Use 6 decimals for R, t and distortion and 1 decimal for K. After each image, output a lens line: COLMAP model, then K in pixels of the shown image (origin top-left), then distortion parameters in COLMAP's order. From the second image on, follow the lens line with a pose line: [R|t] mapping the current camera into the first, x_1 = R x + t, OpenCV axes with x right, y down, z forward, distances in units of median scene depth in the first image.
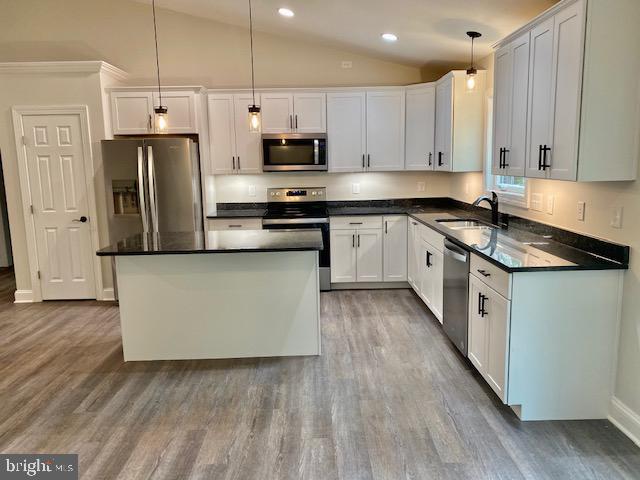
lens RADIAL K [[485.6, 0, 322.0], [0, 485.6, 234.7], [0, 0, 1]] dist [0.045682, -0.041294]
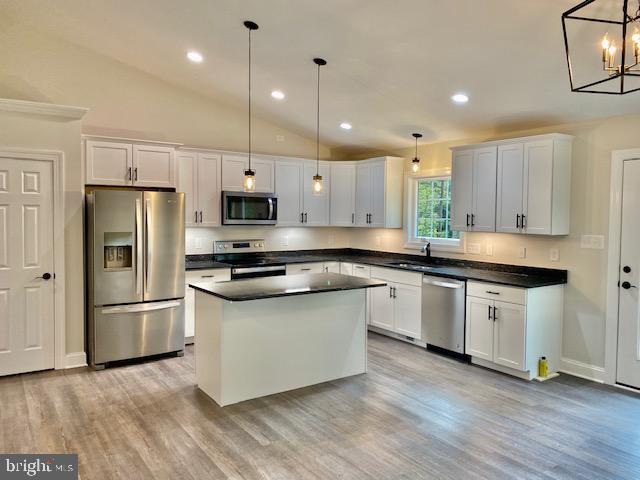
lens RADIAL K [[485.6, 0, 323.1], [0, 485.6, 231.3], [0, 0, 1]] dist [0.045682, -0.041294]
pose [[0.829801, 0.008560, 0.557993, -0.627613], [0.056491, 0.993458, -0.099250, 0.003779], [-0.555192, 0.113880, 0.823889, -0.014306]]
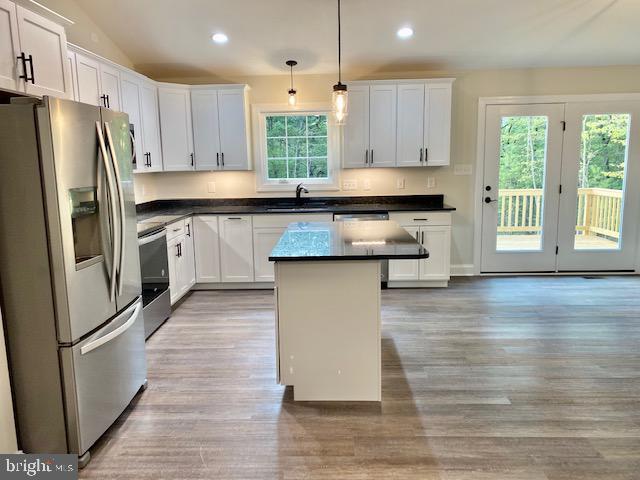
lens RADIAL K [[485.6, 0, 311.3], [0, 485.6, 236.8], [0, 0, 1]] dist [0.045682, -0.041294]
pose [[0.052336, -0.134686, 0.989505, -0.898059], [0.167964, 0.977934, 0.124228, -0.091279], [-0.984403, 0.159699, 0.073803, 0.786127]]
